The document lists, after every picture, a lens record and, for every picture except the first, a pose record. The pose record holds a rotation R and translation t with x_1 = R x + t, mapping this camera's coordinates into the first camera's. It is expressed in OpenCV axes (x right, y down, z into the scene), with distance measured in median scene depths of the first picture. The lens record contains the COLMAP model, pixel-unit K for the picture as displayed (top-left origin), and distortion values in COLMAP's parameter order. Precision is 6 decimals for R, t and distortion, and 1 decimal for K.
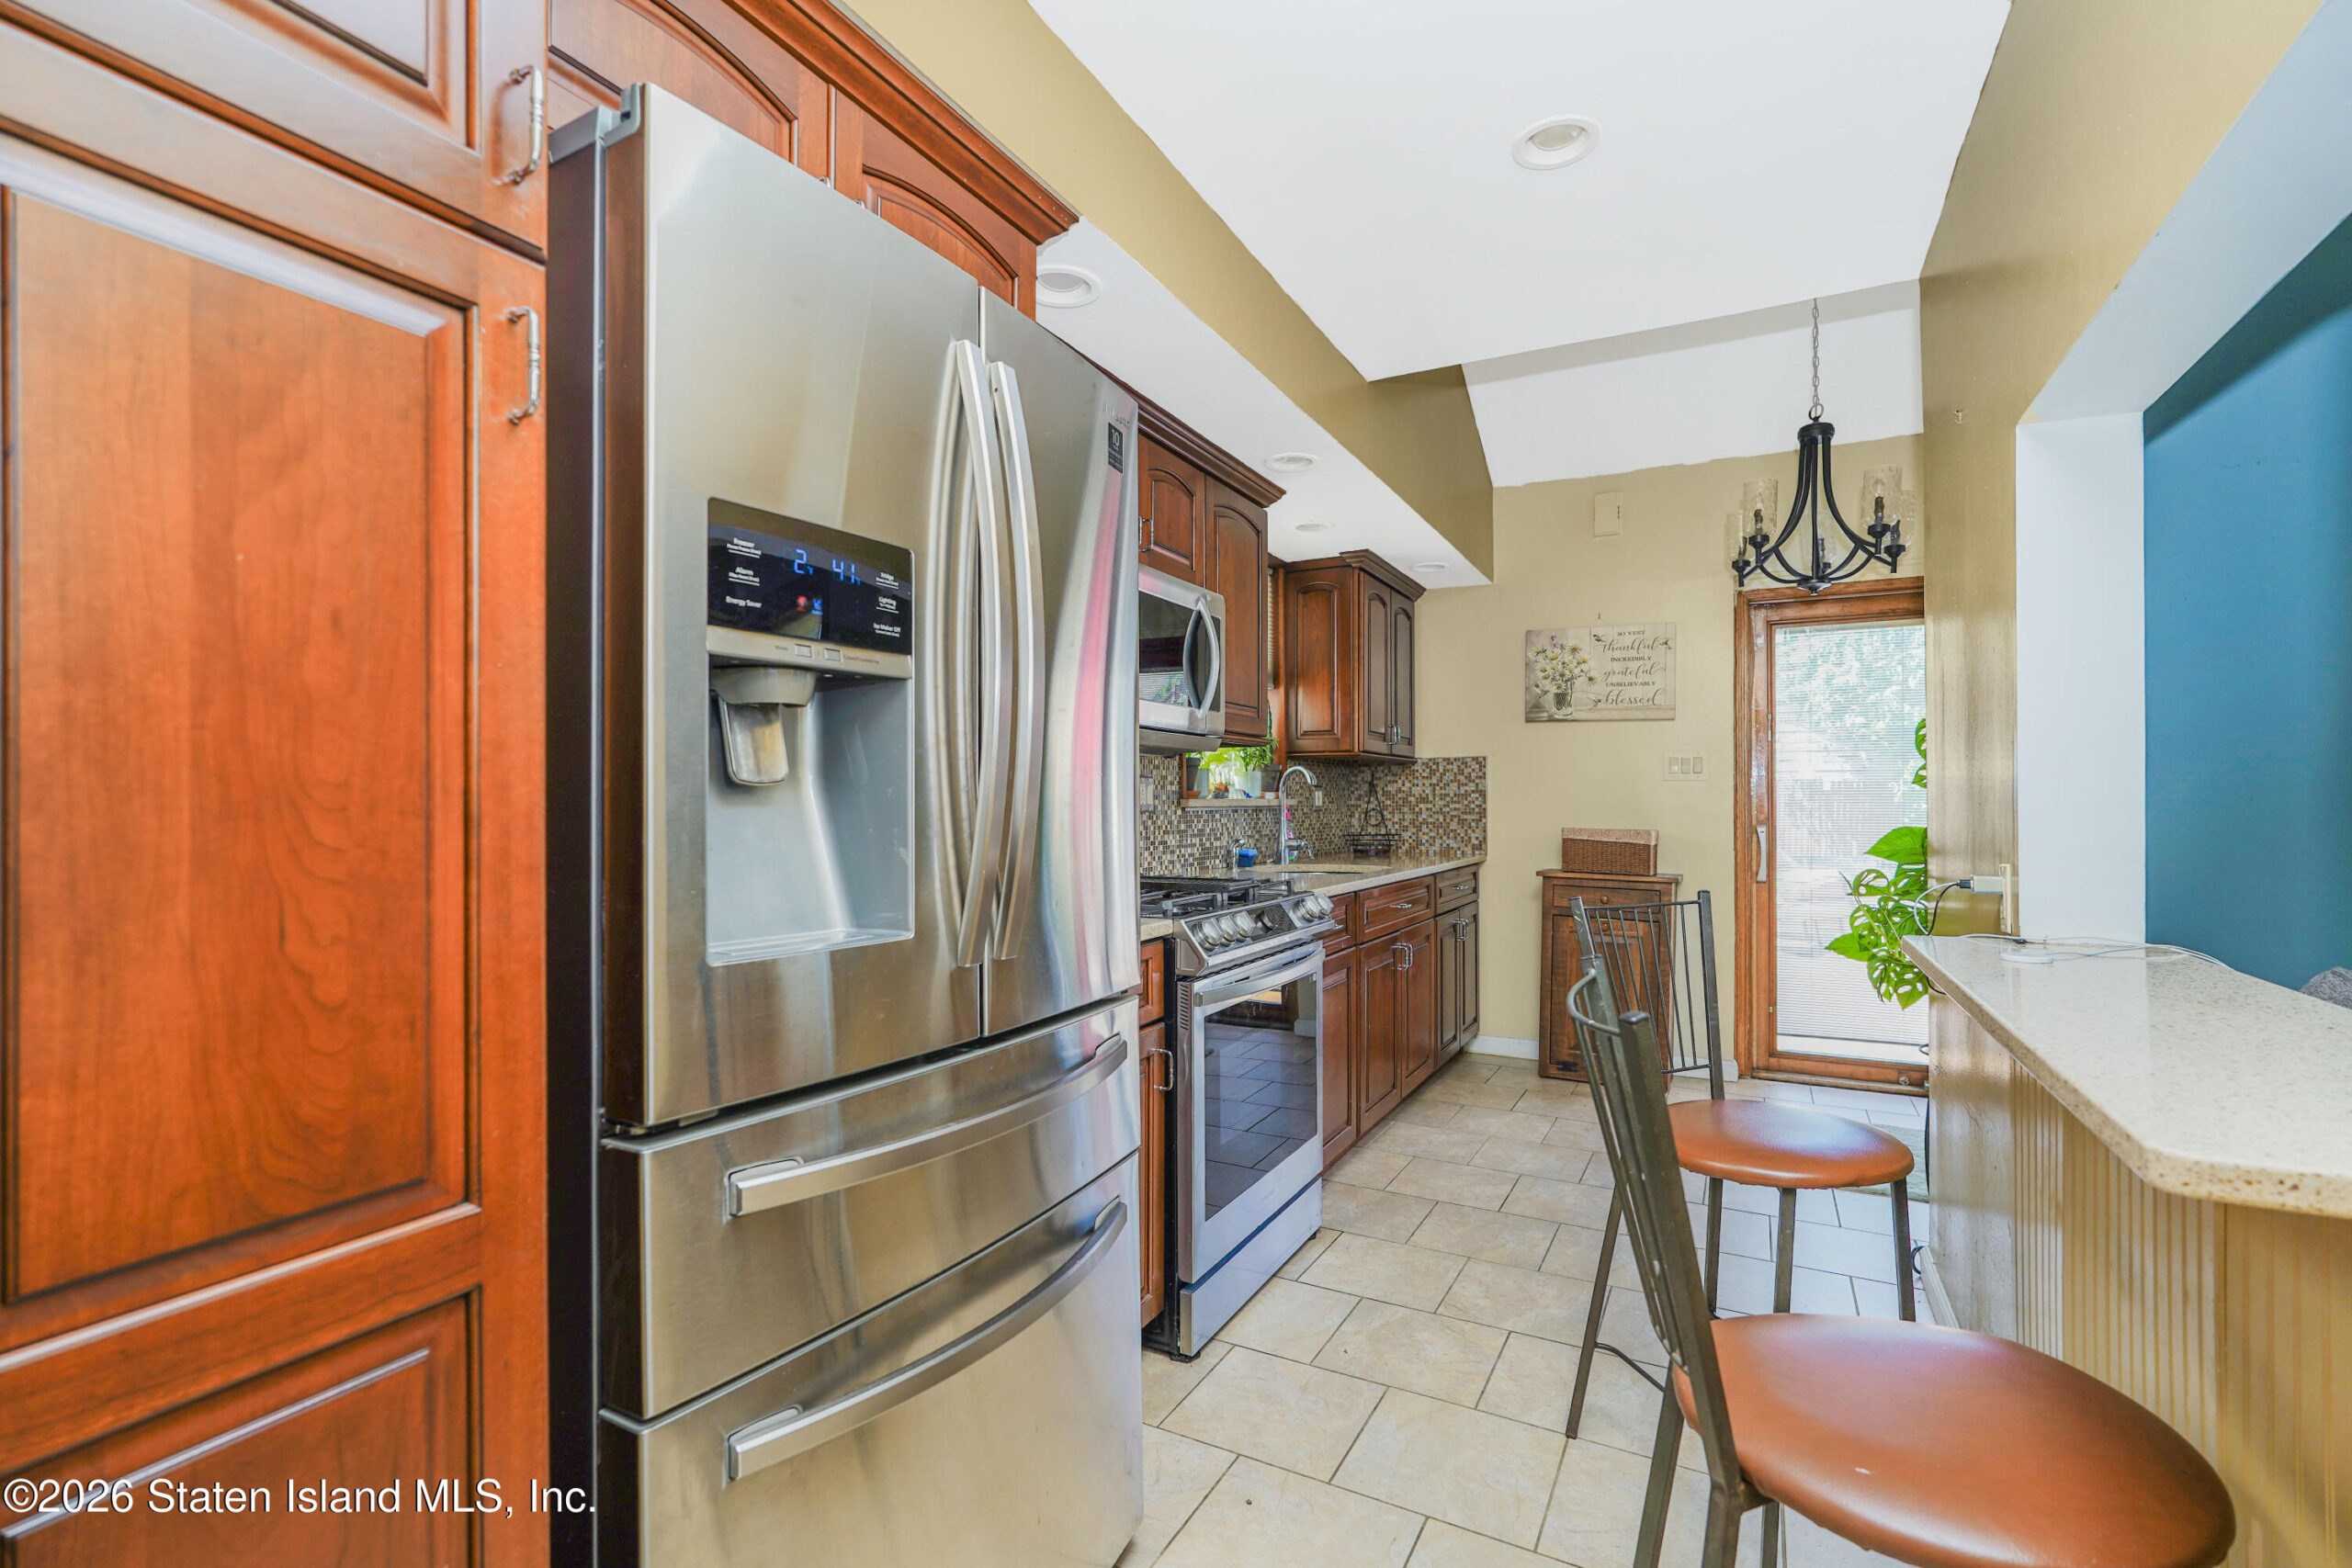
lens RADIAL K [[1033.8, 0, 1186.4], [0, 1033.8, 801.5], [0, 0, 1]] dist [-0.006439, 0.001440]
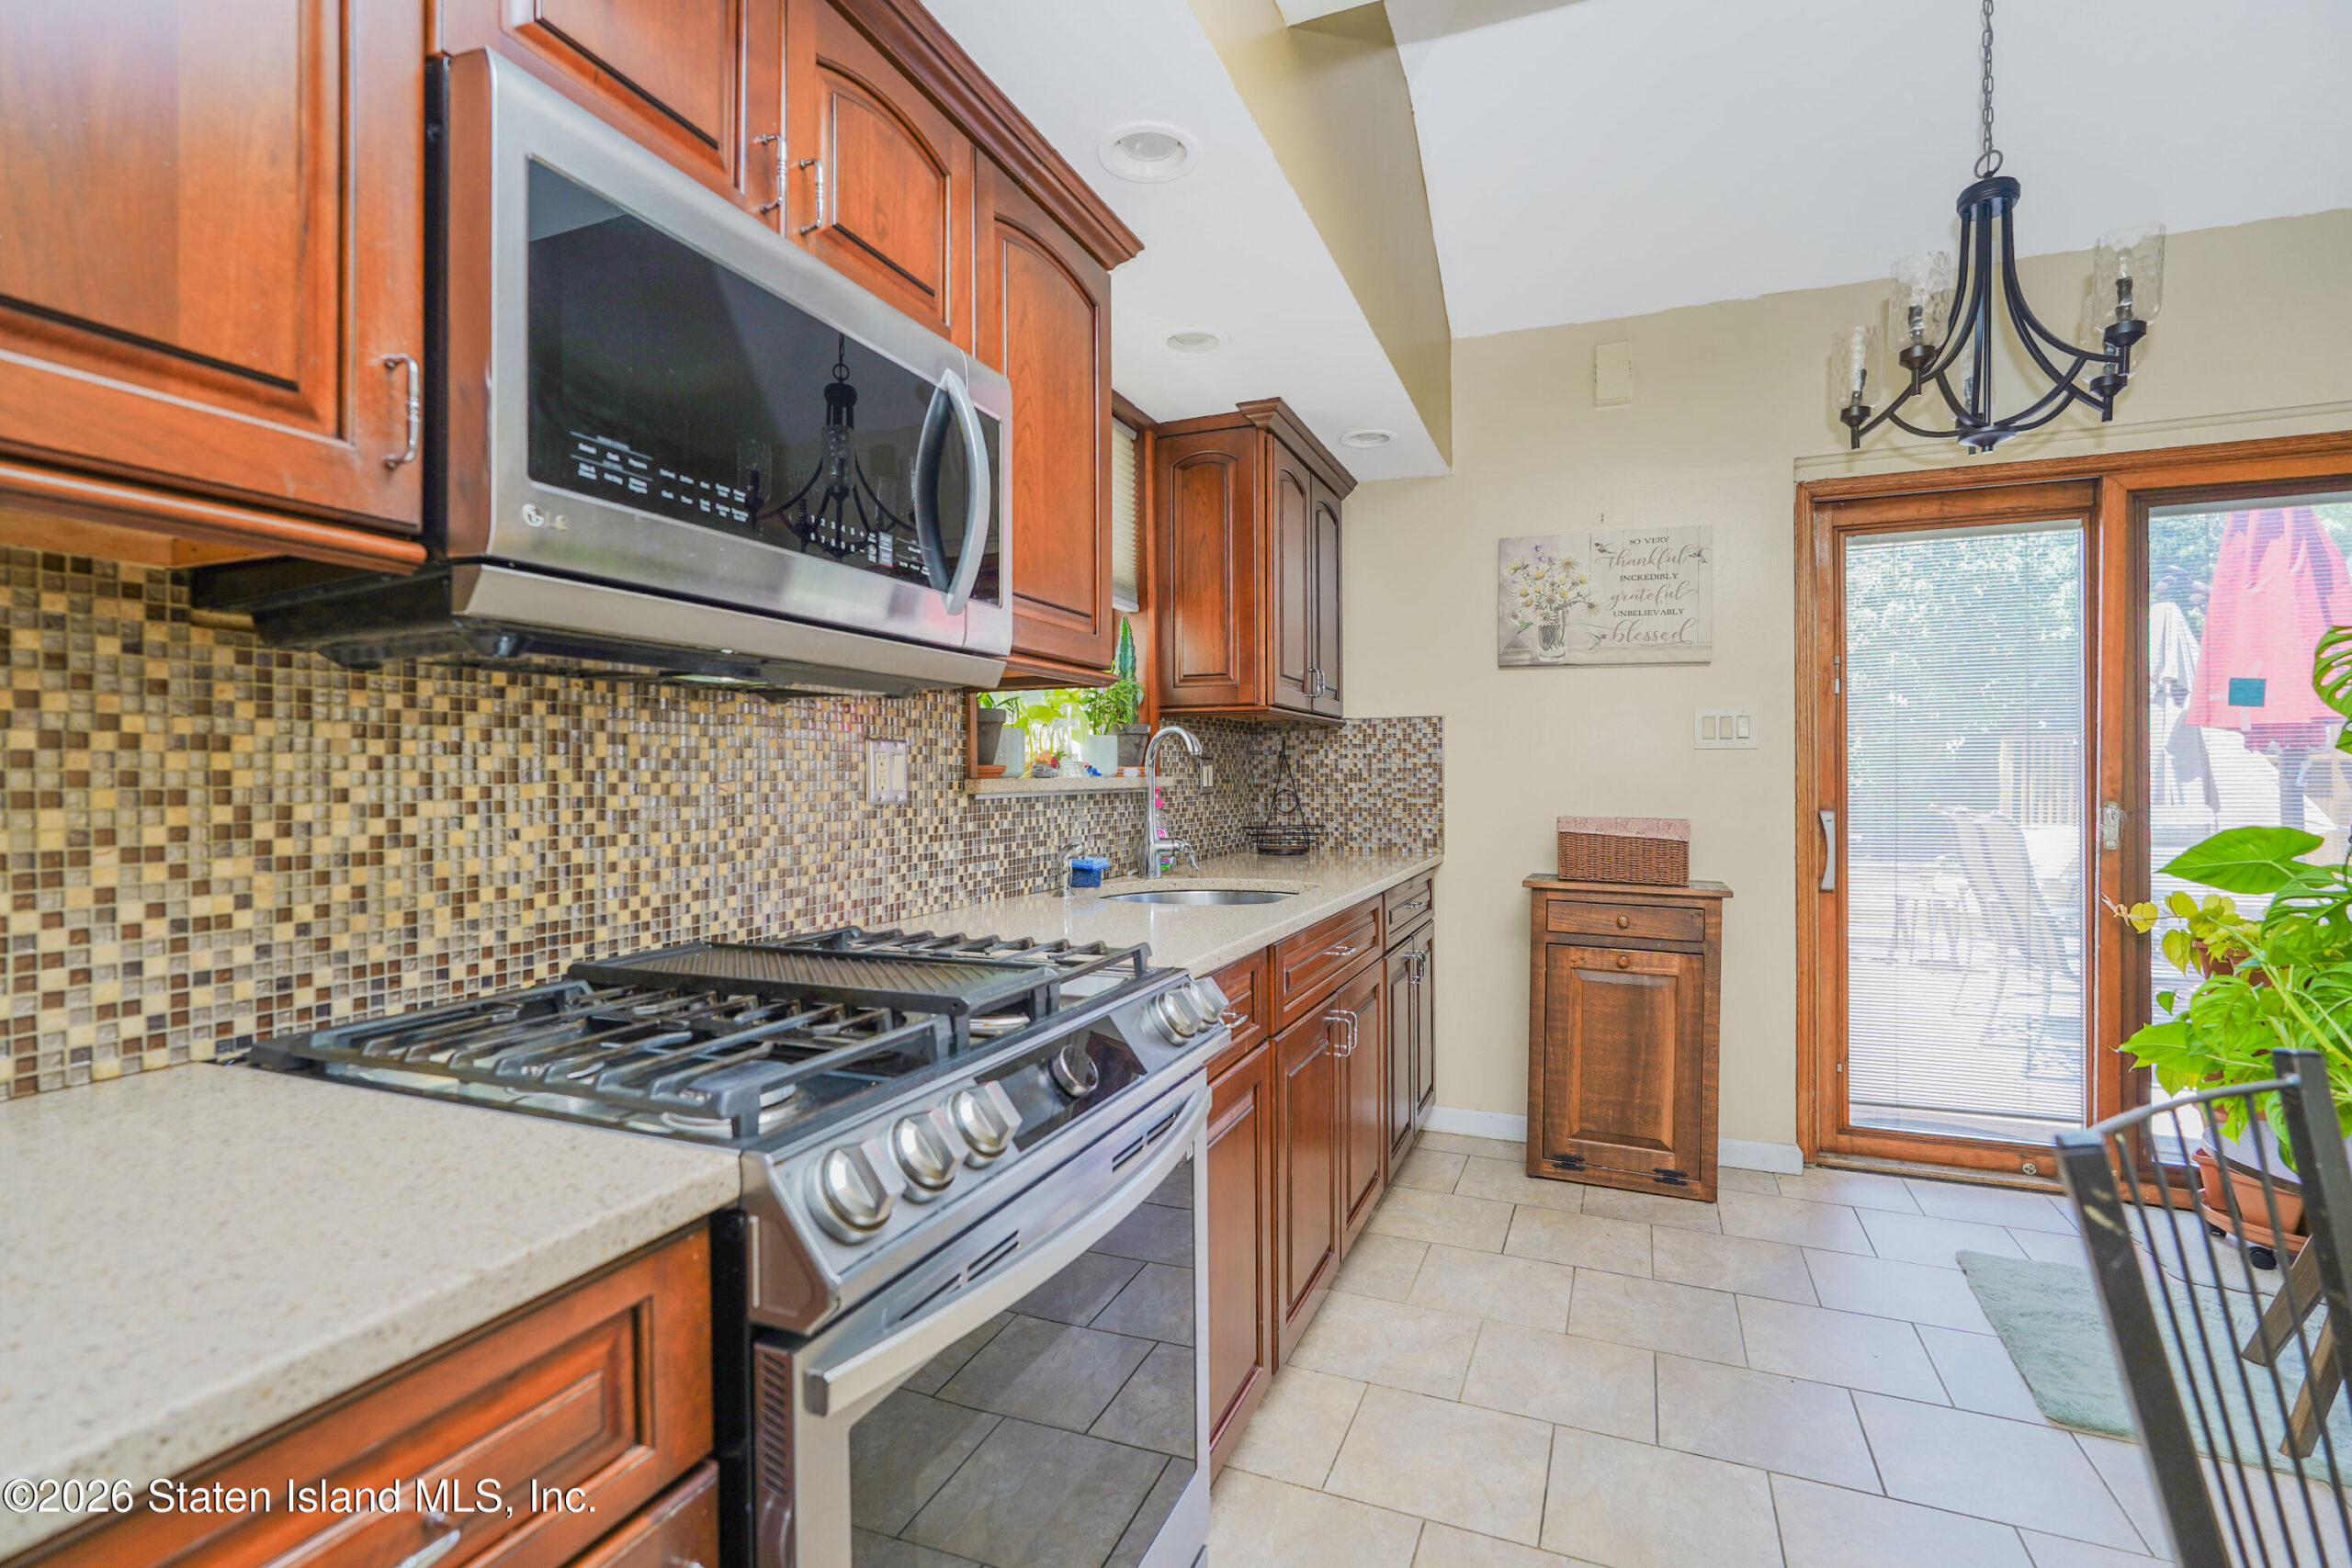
lens RADIAL K [[1033.8, 0, 1094.2], [0, 1033.8, 756.4], [0, 0, 1]] dist [-0.006439, 0.001440]
pose [[0.999949, -0.002338, 0.009821, 0.049067], [0.002519, 0.999826, -0.018478, -0.003588], [-0.009776, 0.018502, 0.999781, 0.335856]]
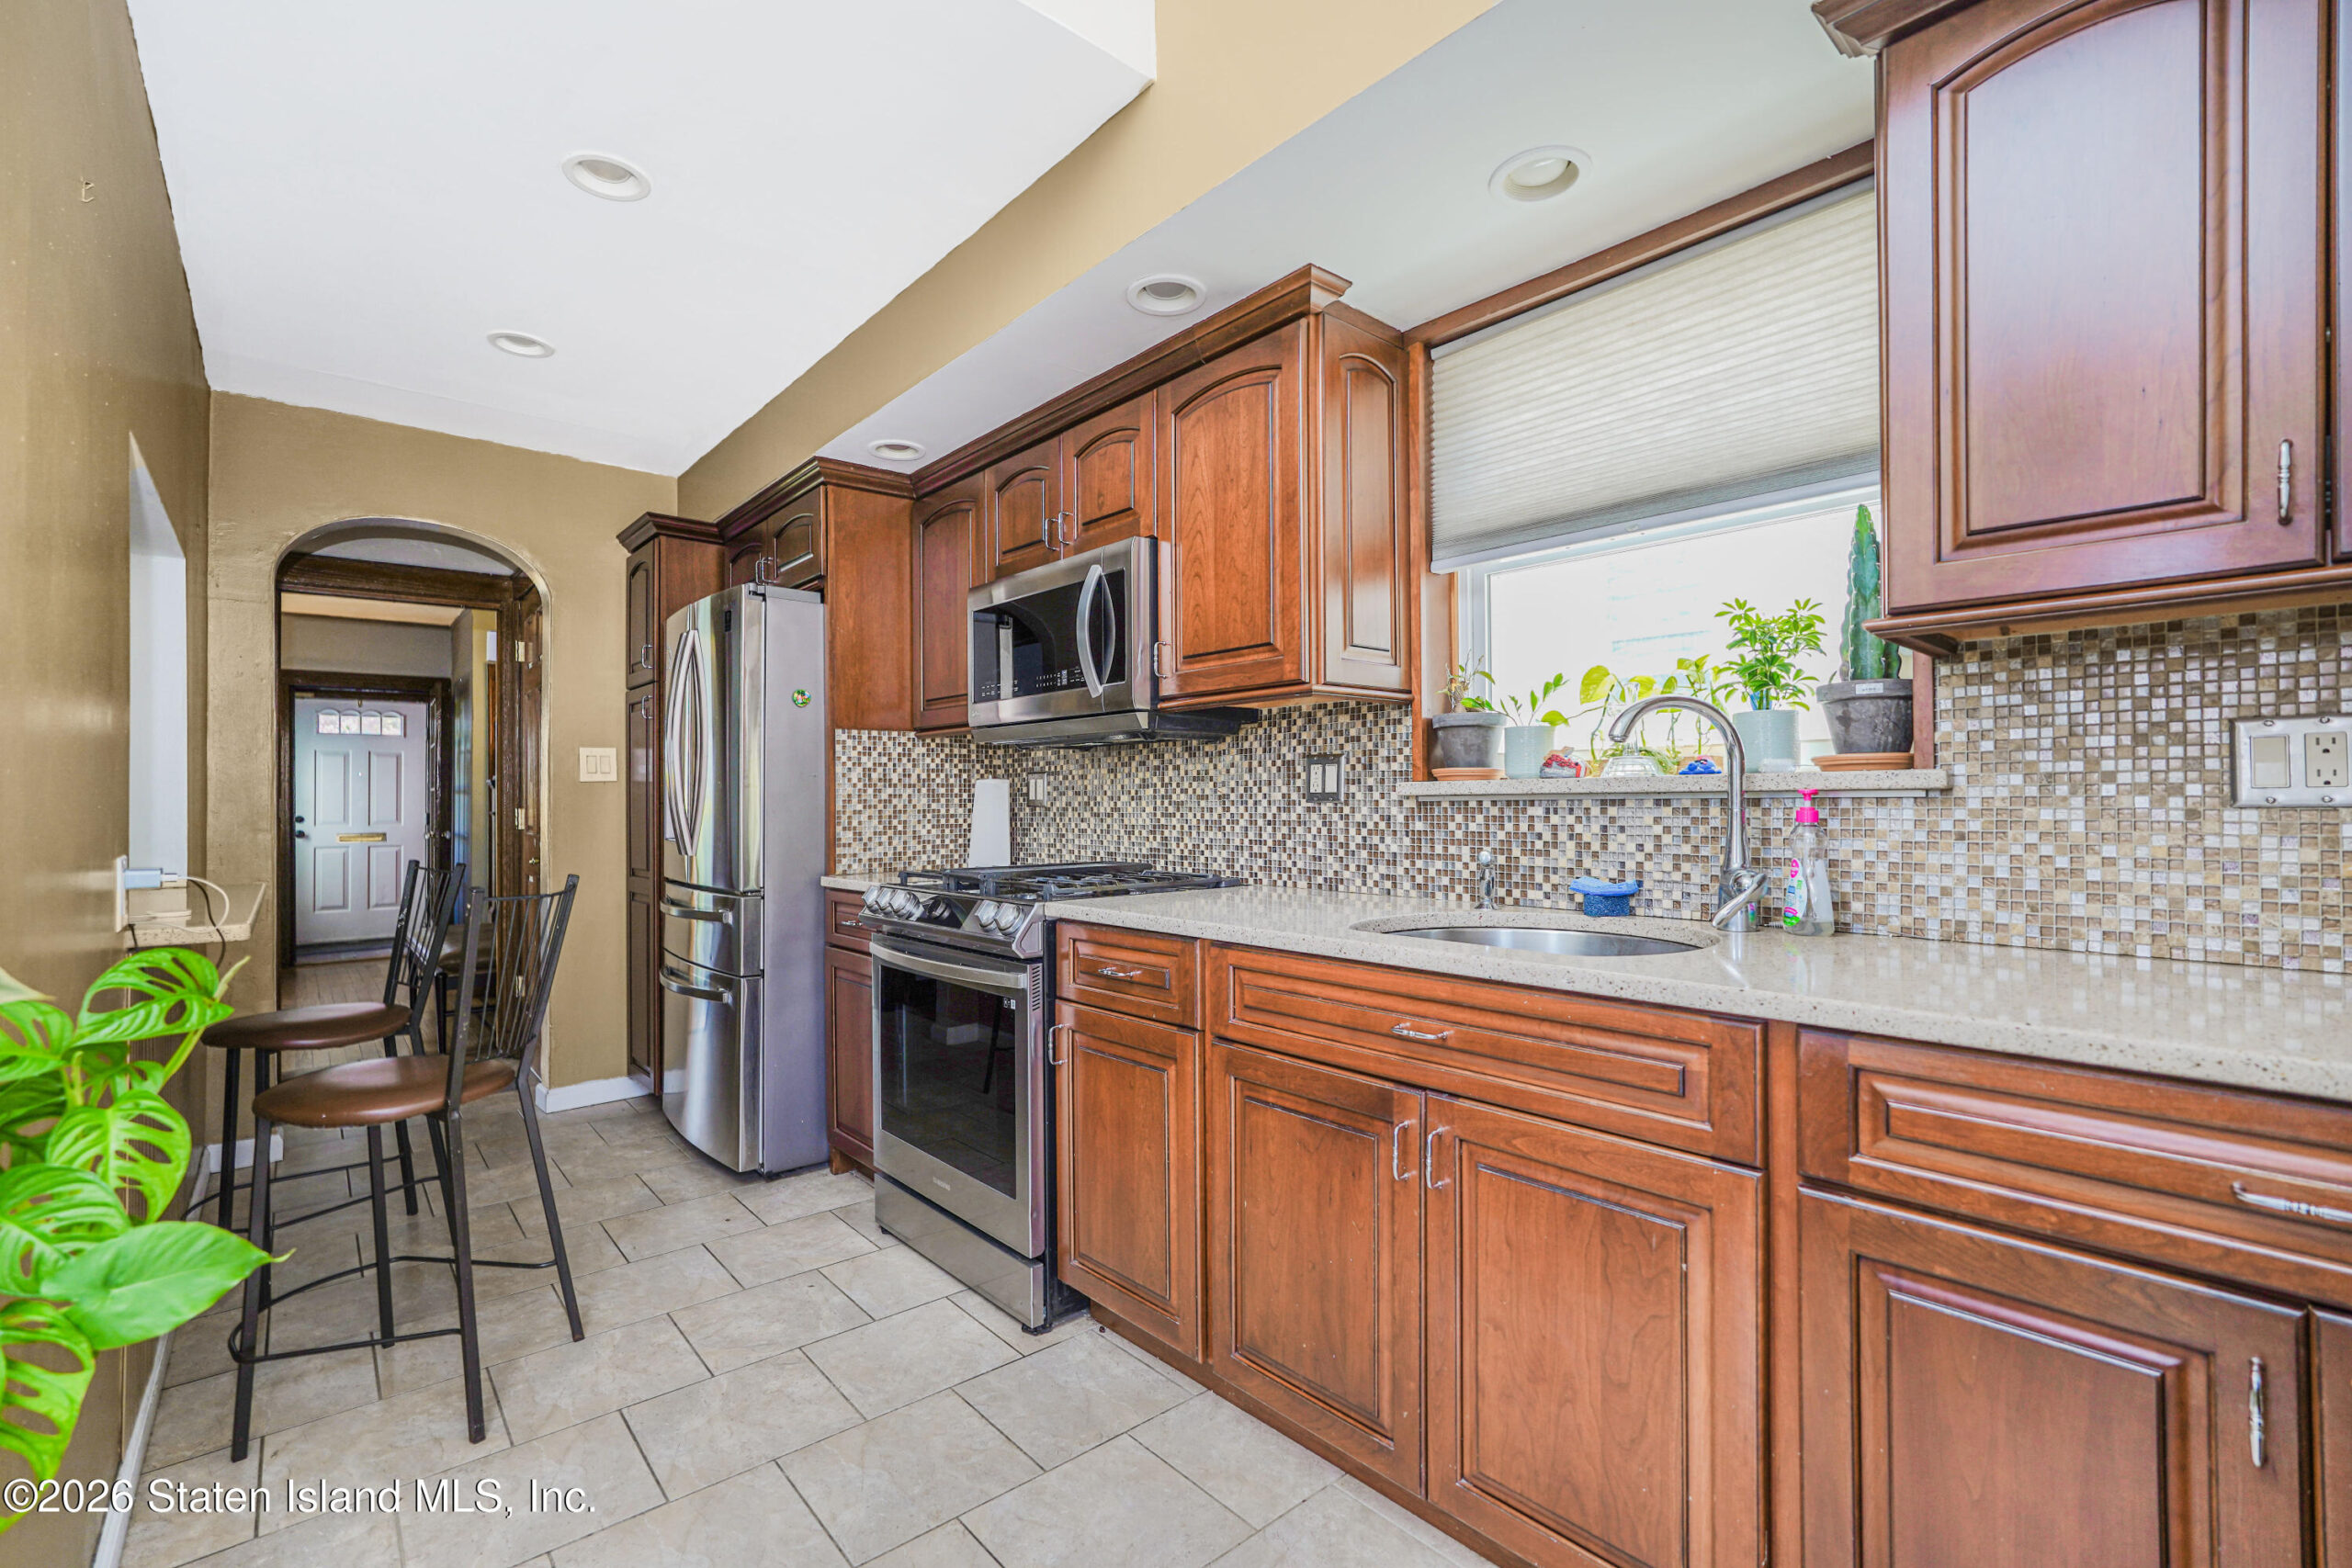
lens RADIAL K [[1033.8, 0, 1180.4], [0, 1033.8, 800.2], [0, 0, 1]] dist [-0.006439, 0.001440]
pose [[-0.354709, -0.003369, -0.934971, 0.523732], [0.002349, 0.999987, -0.004495, 0.008954], [0.934974, -0.003790, -0.354697, 0.881626]]
